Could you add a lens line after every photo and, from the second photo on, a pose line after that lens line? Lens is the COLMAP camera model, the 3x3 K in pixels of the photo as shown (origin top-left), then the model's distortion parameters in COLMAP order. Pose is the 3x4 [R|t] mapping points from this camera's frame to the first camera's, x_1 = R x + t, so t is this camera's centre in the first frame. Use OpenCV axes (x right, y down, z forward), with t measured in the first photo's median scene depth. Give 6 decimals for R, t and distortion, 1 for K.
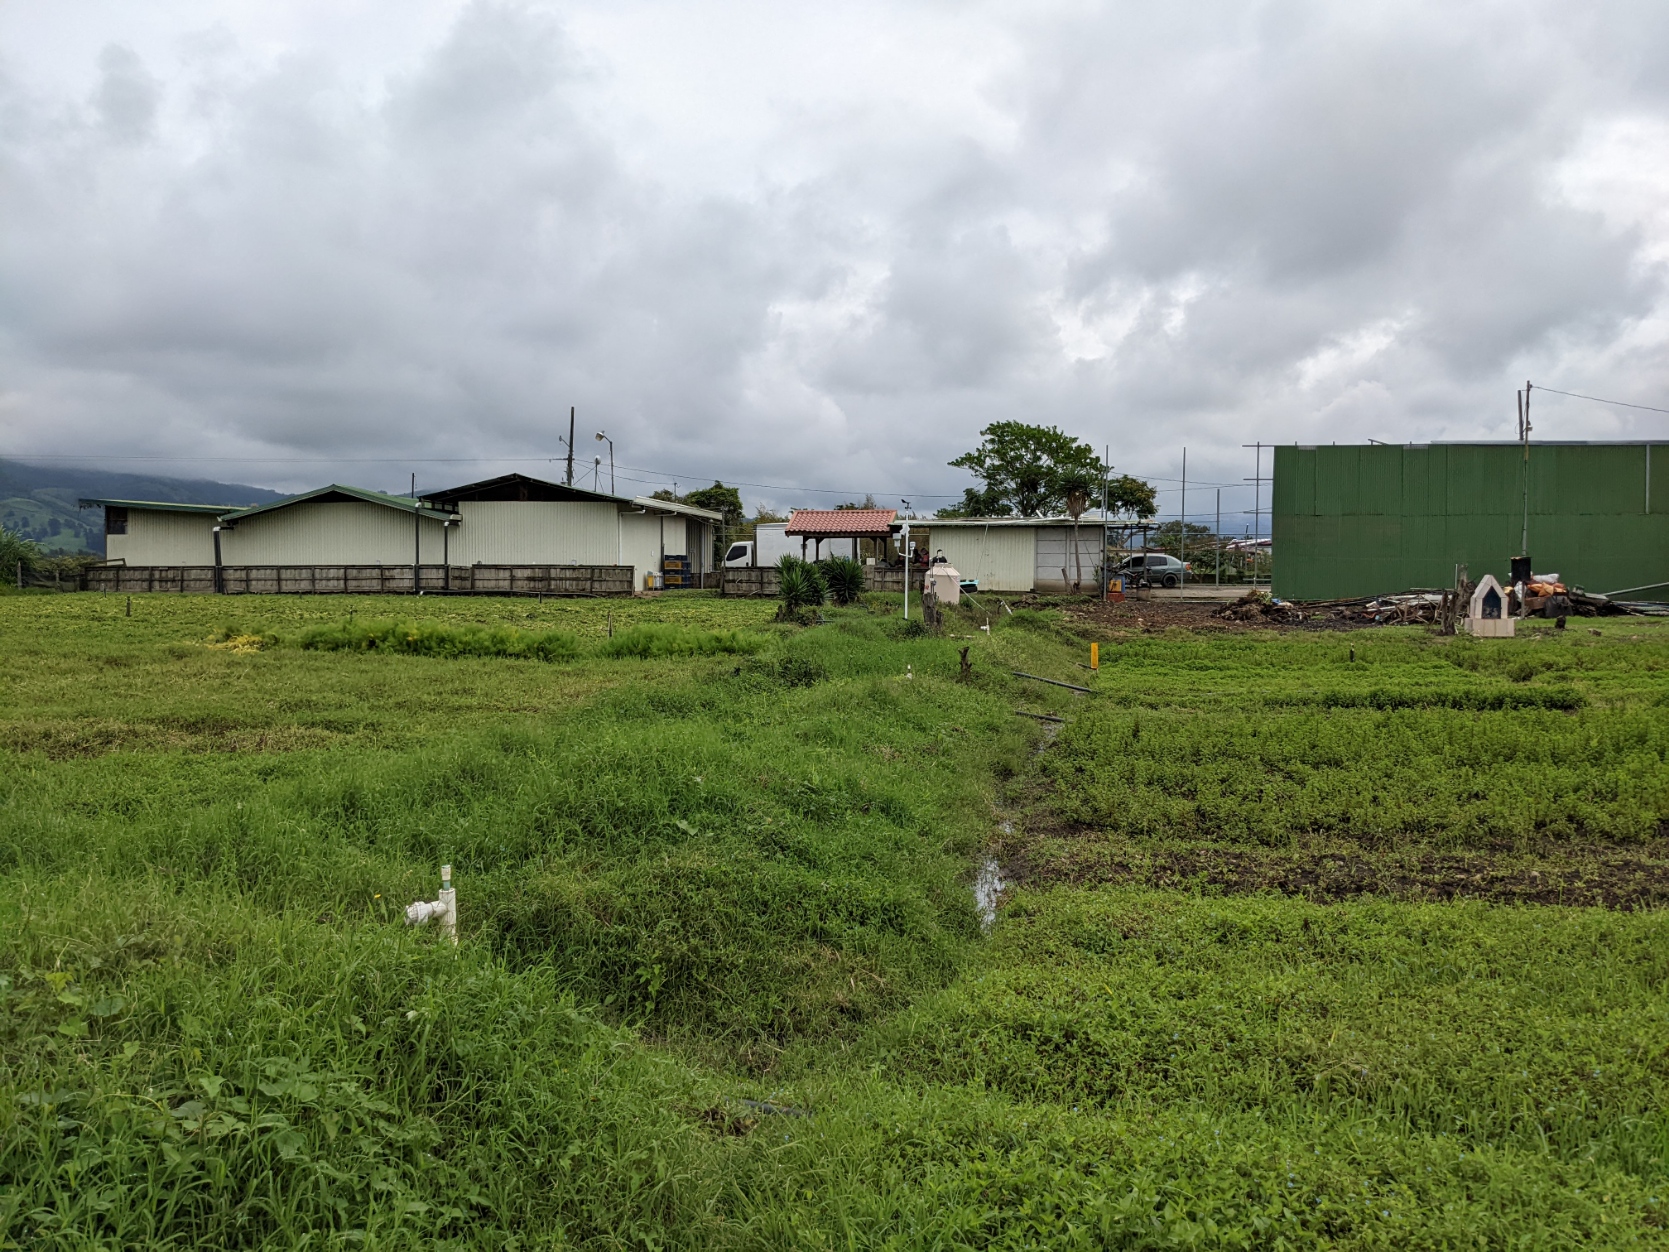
lens RADIAL K [[1313.9, 0, 847.1], [0, 1313.9, 618.2], [0, 0, 1]] dist [0.049225, -0.085774]
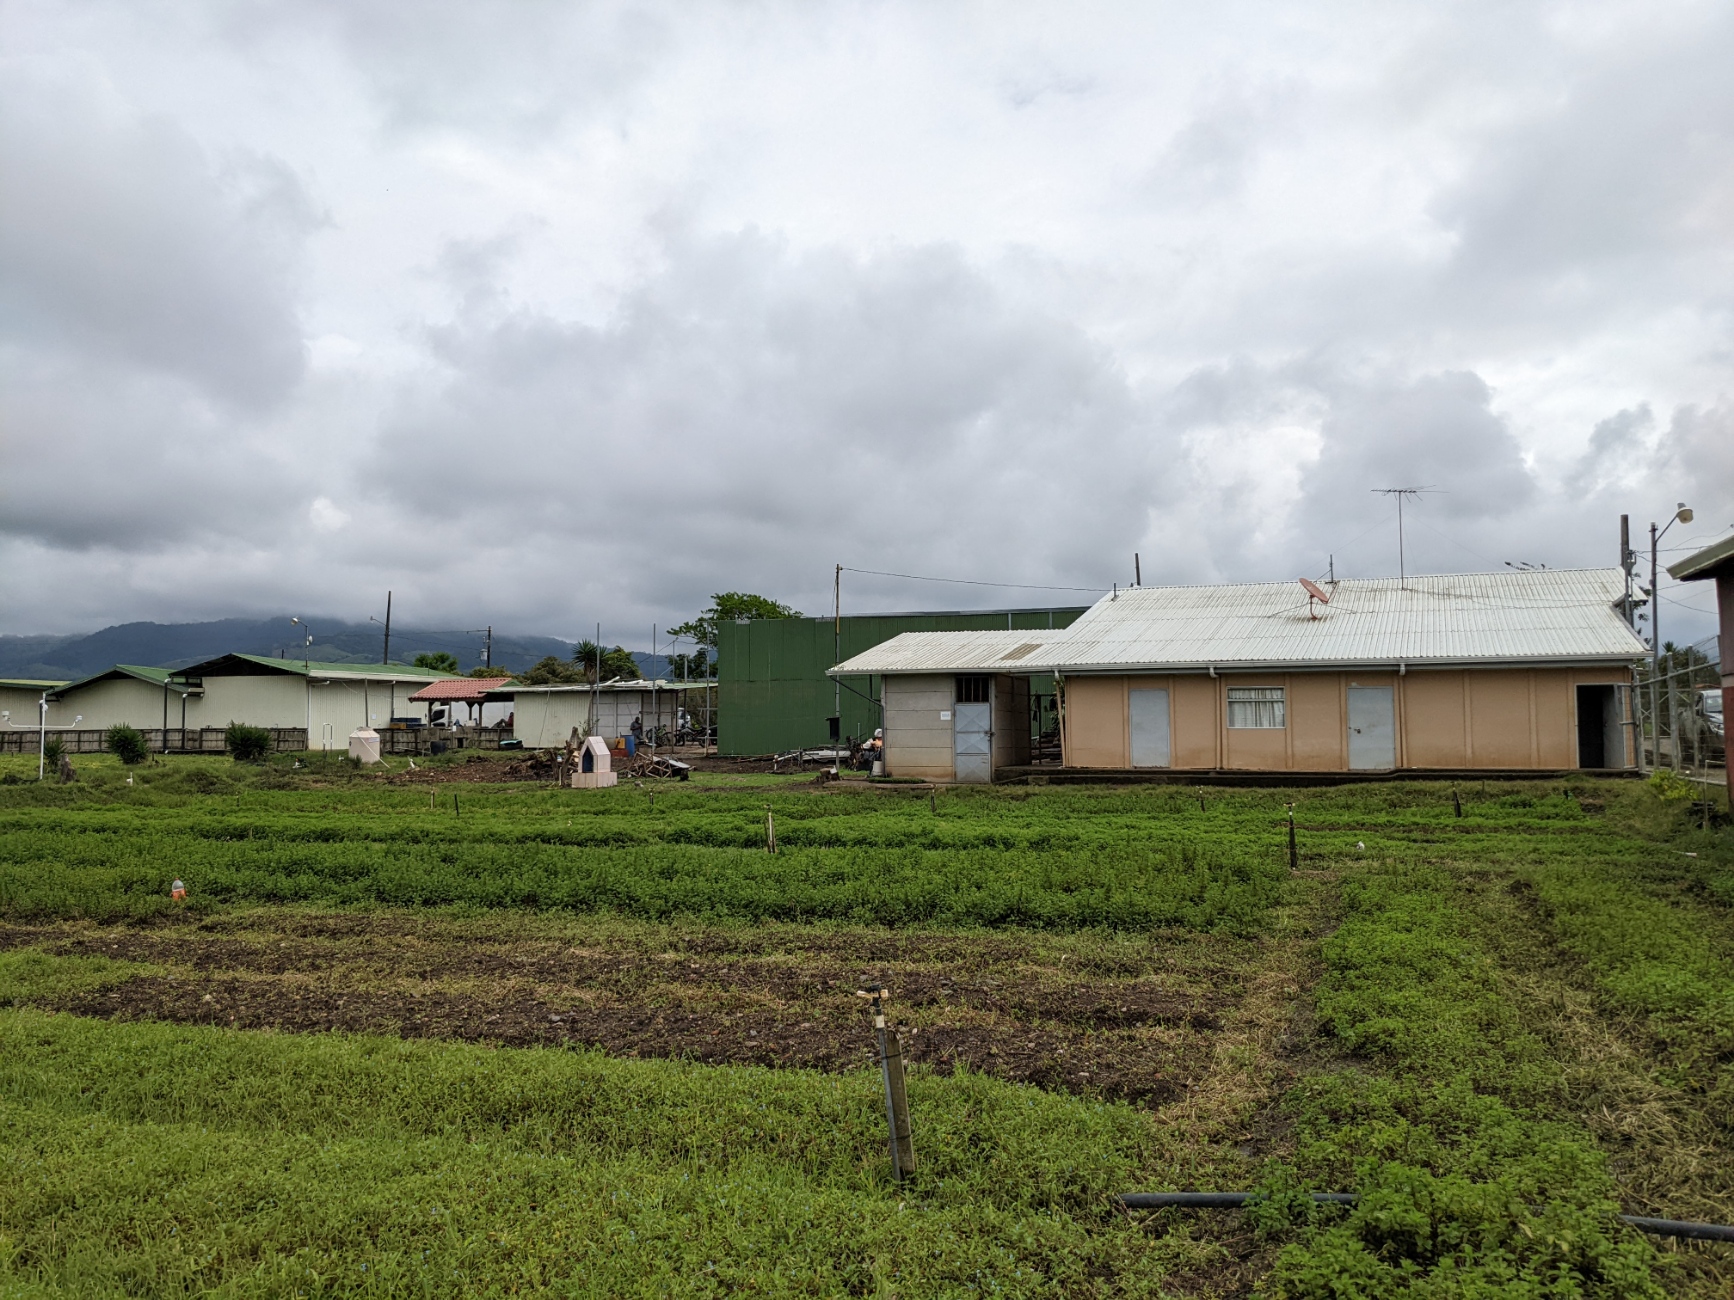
lens RADIAL K [[1365.1, 0, 868.3], [0, 1365.1, 620.2], [0, 0, 1]] dist [0.049225, -0.085774]
pose [[0.973743, -0.025073, -0.226266, 0.607417], [-0.000034, 0.993900, -0.110281, 0.000064], [0.227651, 0.107393, 0.967802, -0.104889]]
